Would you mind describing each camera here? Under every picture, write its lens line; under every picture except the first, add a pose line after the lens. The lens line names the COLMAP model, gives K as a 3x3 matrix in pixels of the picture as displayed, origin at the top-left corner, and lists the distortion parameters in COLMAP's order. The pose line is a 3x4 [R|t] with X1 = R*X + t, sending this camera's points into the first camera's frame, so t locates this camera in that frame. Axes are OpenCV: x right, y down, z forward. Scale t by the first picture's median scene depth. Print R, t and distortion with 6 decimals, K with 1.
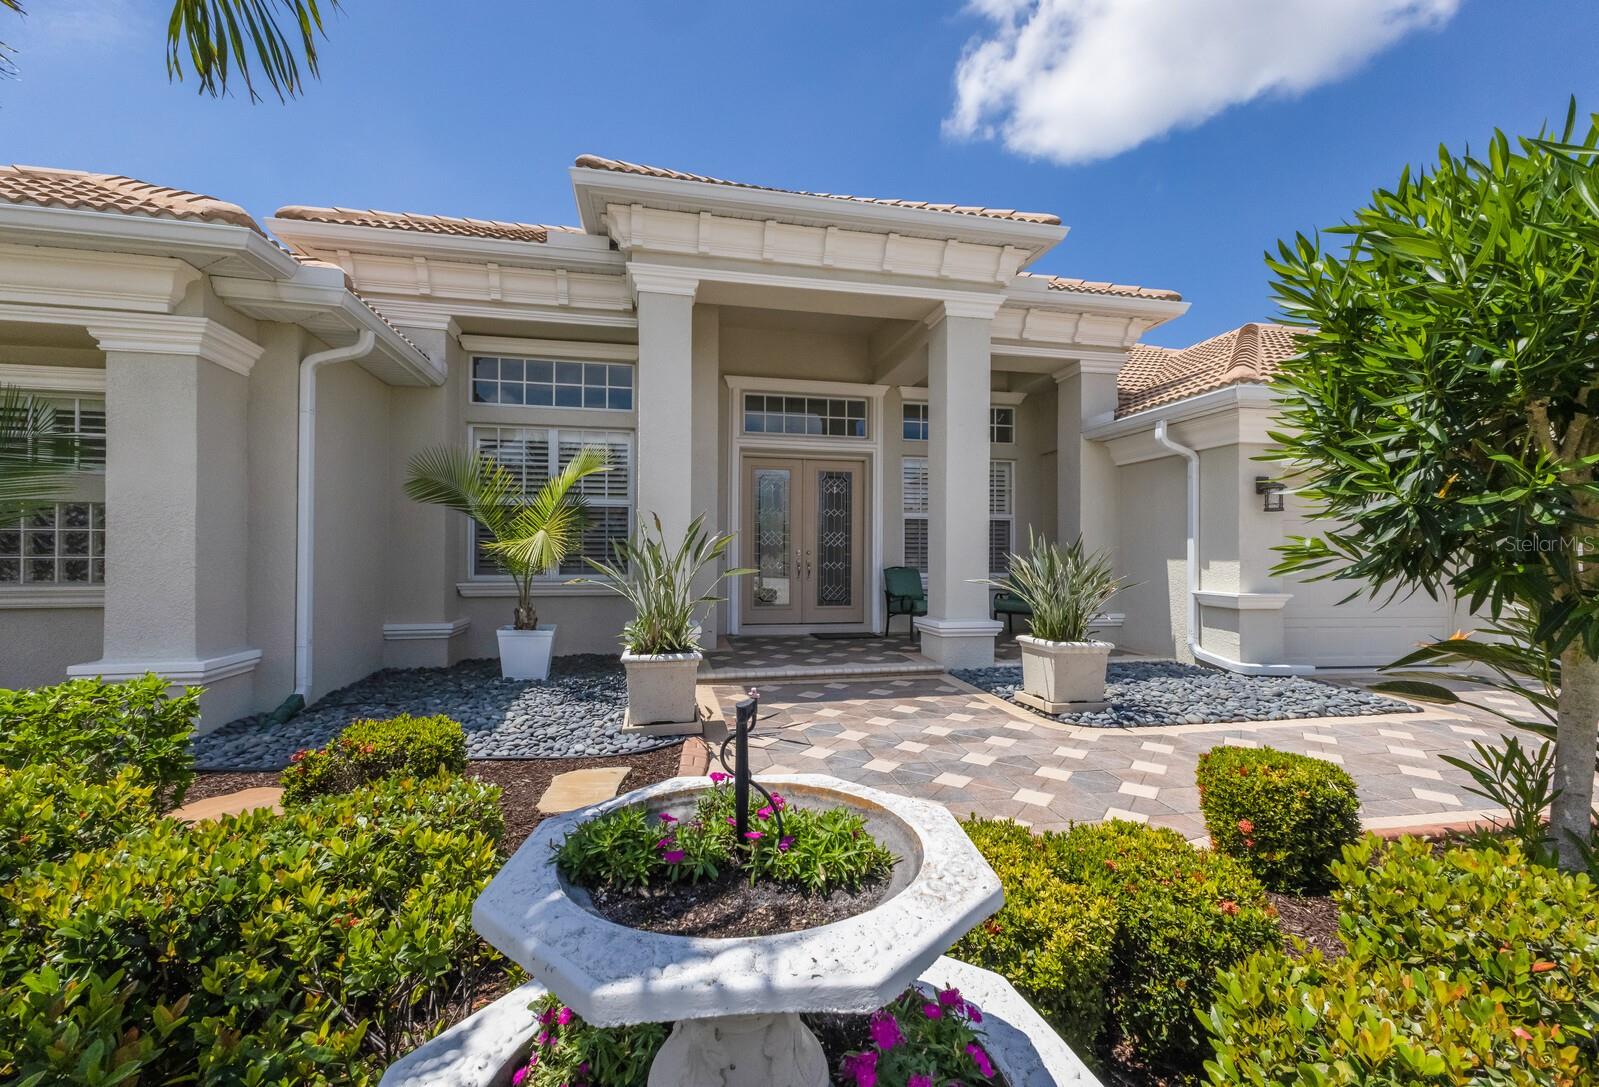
lens RADIAL K [[700.4, 0, 801.4], [0, 700.4, 538.3], [0, 0, 1]] dist [0.021029, -0.000964]
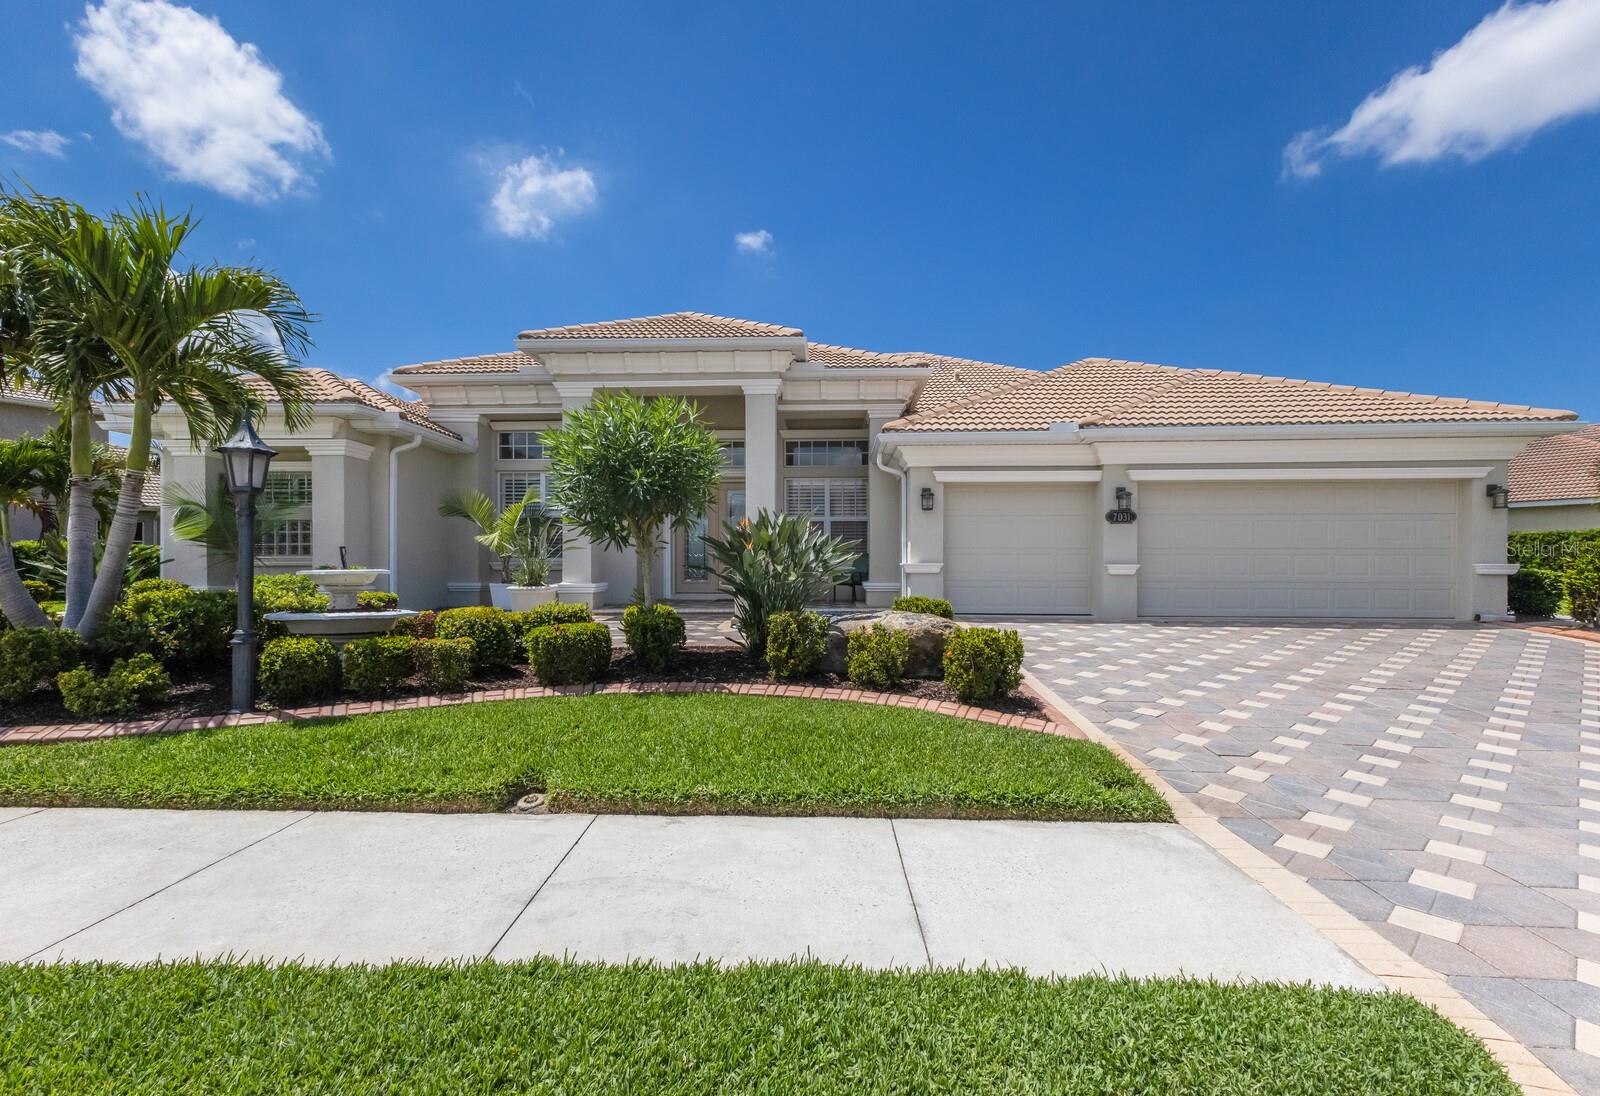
lens RADIAL K [[710.9, 0, 795.3], [0, 710.9, 543.0], [0, 0, 1]] dist [0.020737, 0.000608]
pose [[0.968247, -0.014880, -0.249553, 1.025787], [0.011530, 0.999823, -0.014882, 0.072936], [0.249731, 0.011532, 0.968247, -0.792058]]
